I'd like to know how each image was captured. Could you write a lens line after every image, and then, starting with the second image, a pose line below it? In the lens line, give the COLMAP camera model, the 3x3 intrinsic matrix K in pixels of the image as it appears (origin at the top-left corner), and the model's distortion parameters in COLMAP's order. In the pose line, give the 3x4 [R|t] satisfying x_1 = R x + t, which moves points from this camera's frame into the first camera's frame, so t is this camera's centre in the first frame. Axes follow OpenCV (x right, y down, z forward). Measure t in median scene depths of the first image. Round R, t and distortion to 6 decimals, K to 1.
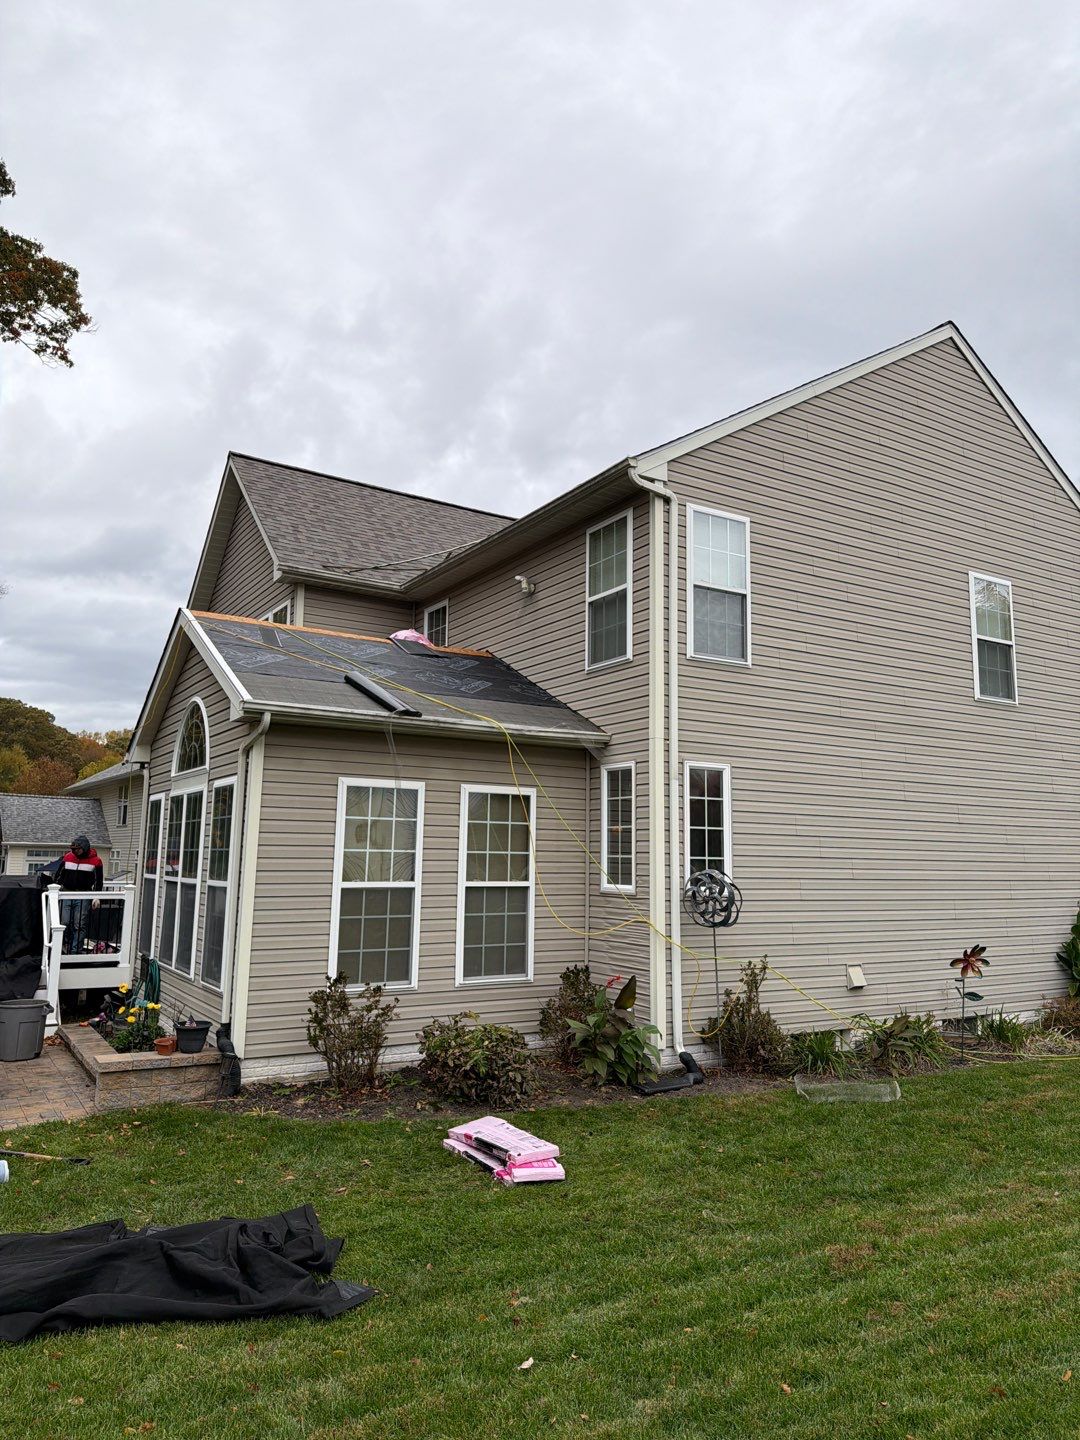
lens RADIAL K [[1005.8, 0, 559.3], [0, 1005.8, 719.1], [0, 0, 1]] dist [0.100909, -0.135869]
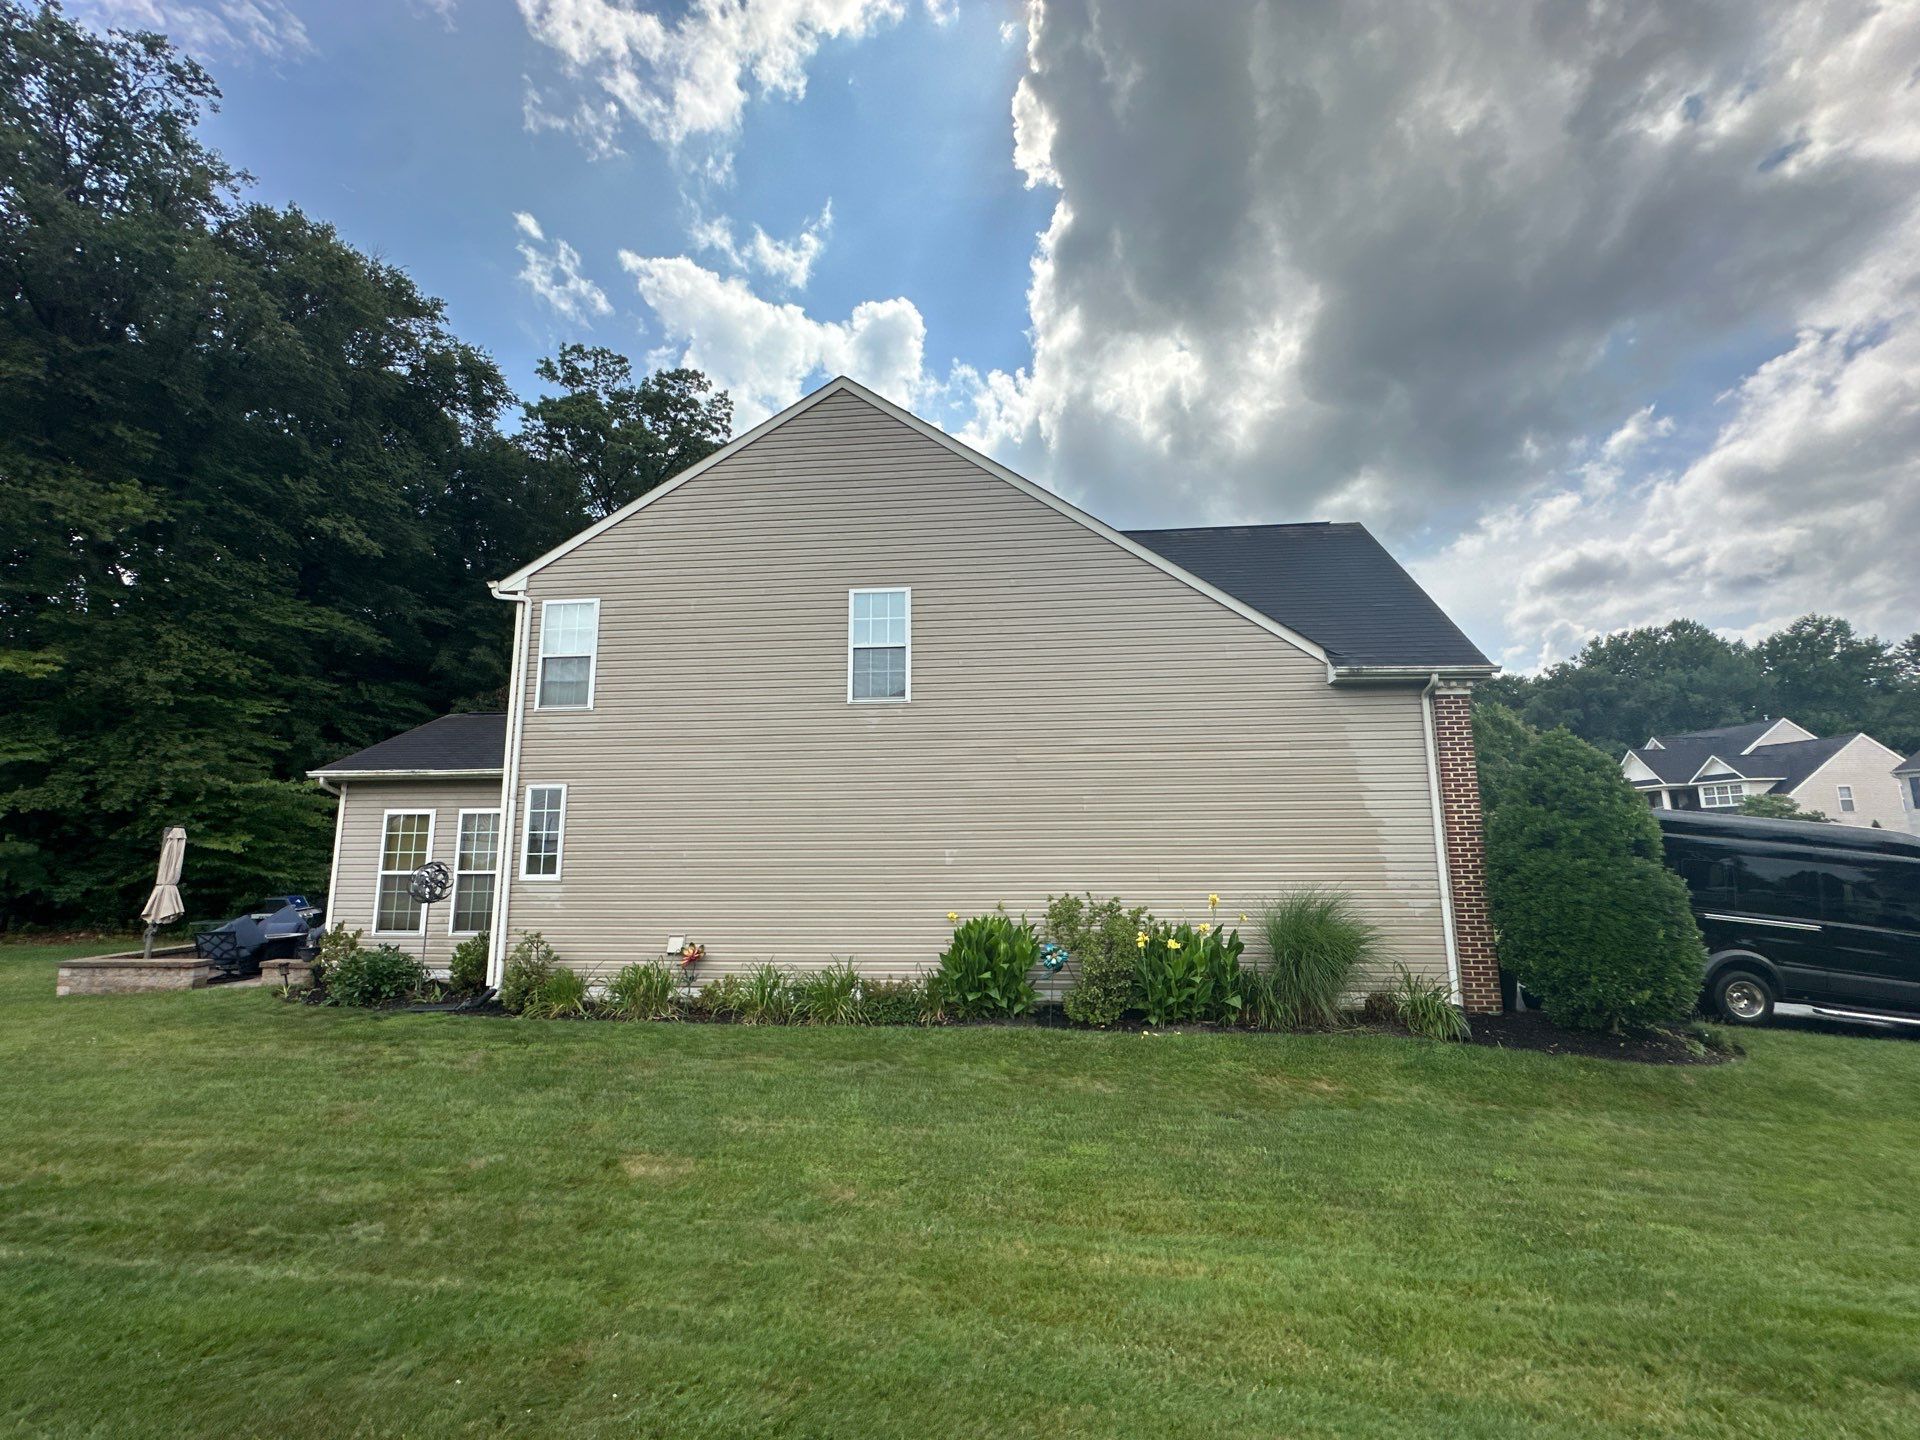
lens RADIAL K [[765.4, 0, 958.8], [0, 765.4, 740.1], [0, 0, 1]] dist [-0.001319, 0.000367]
pose [[0.800836, -0.101204, -0.590271, 1.209292], [0.100446, 0.994354, -0.034207, 0.074130], [0.590400, -0.031896, 0.806480, 0.483080]]
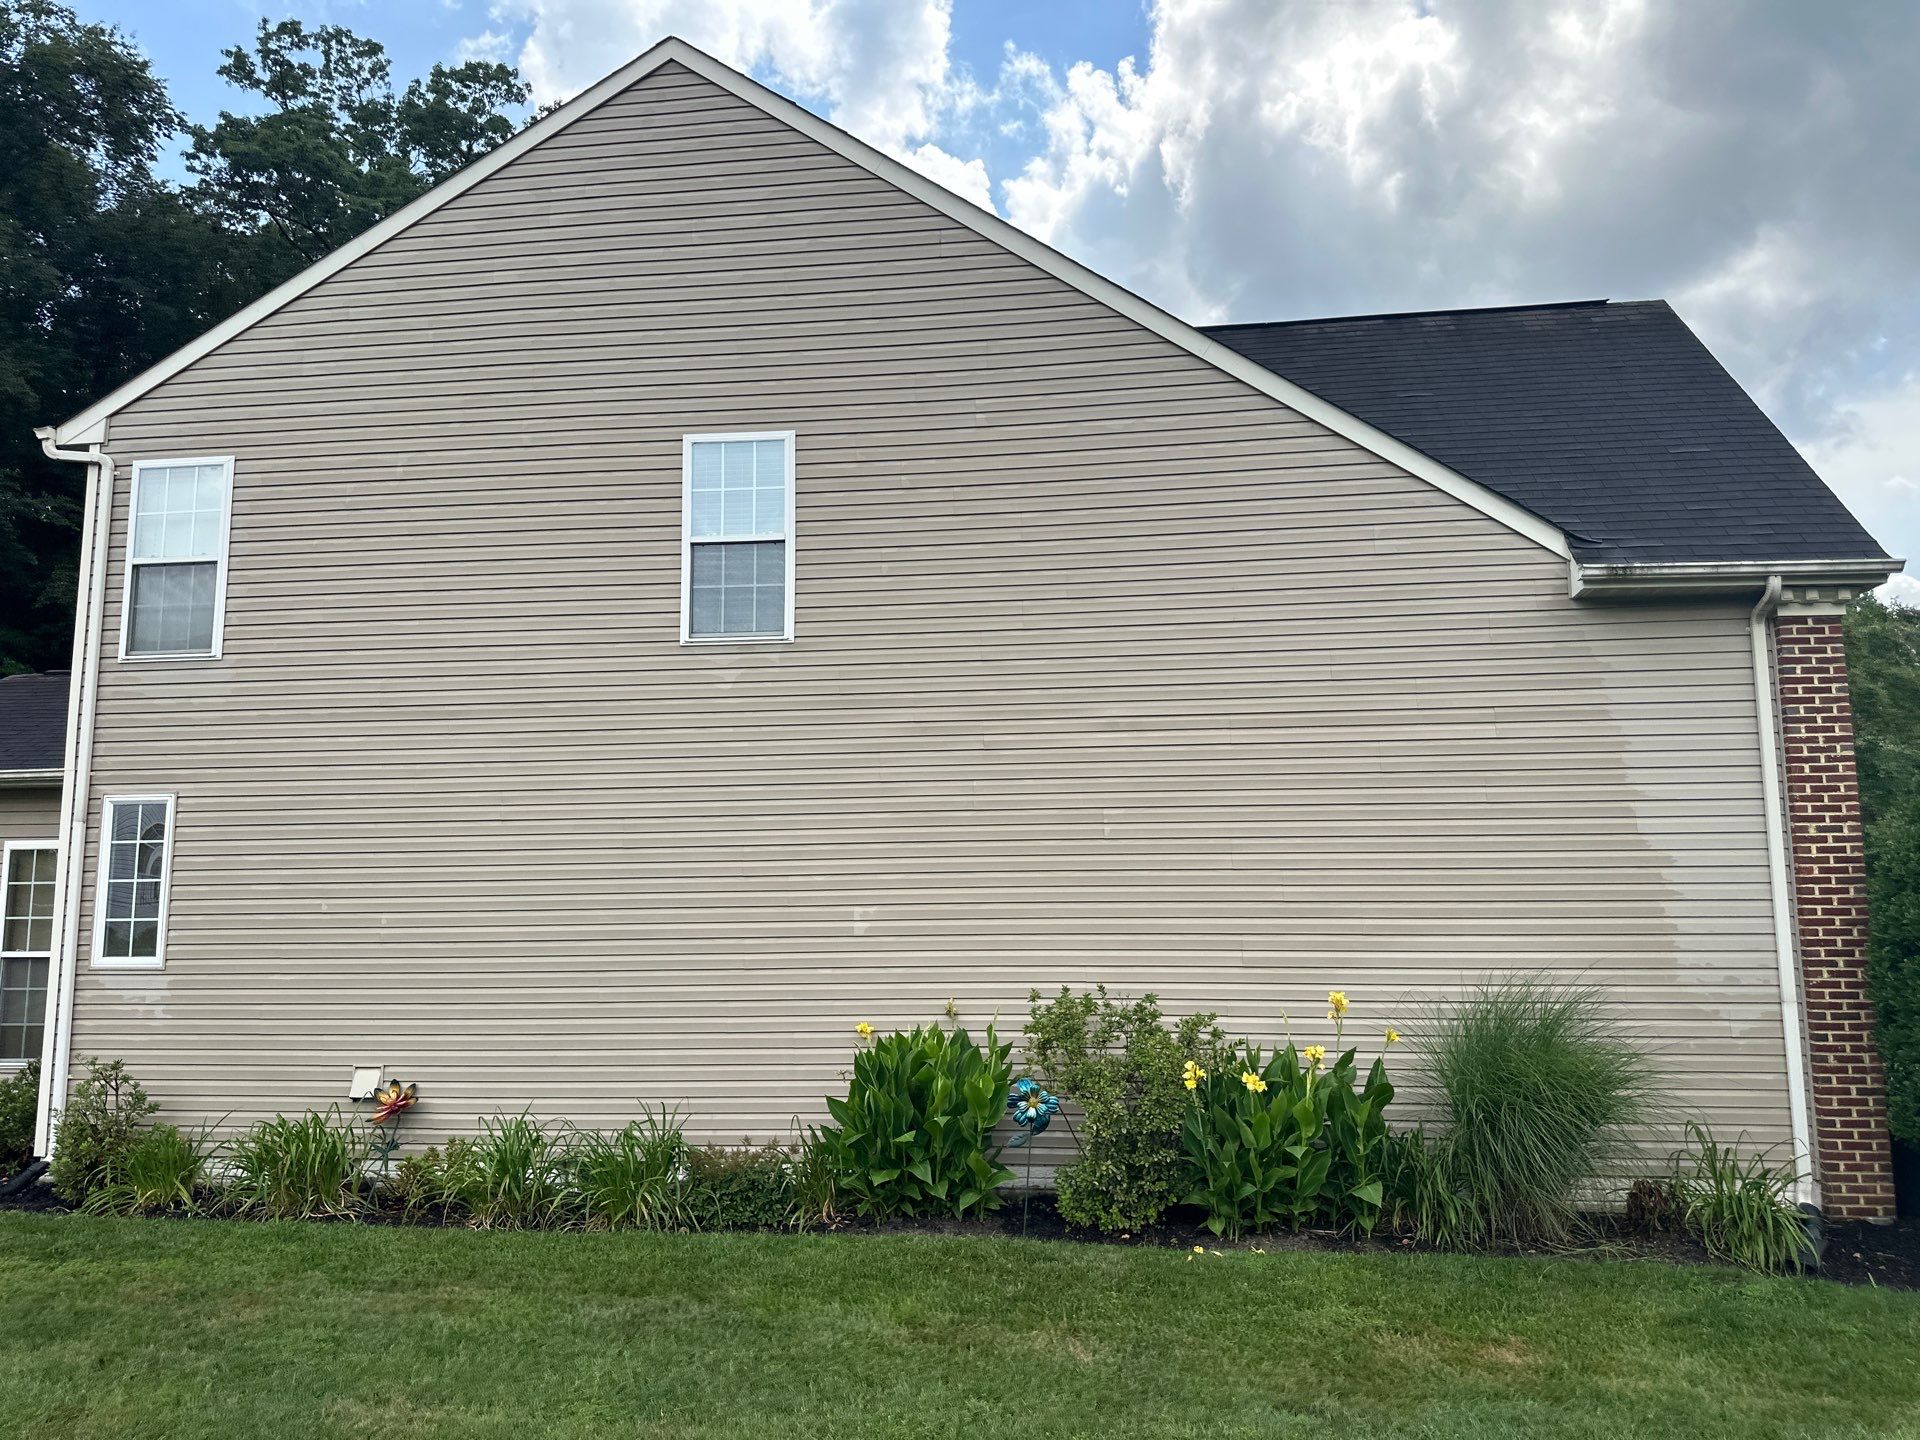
lens RADIAL K [[1341.1, 0, 972.1], [0, 1341.1, 754.8], [0, 0, 1]] dist [0.100909, -0.135869]
pose [[0.776847, -0.094470, -0.622563, 1.266027], [0.103878, 0.994363, -0.021266, 0.099278], [0.621063, -0.048151, 0.782281, 0.576439]]
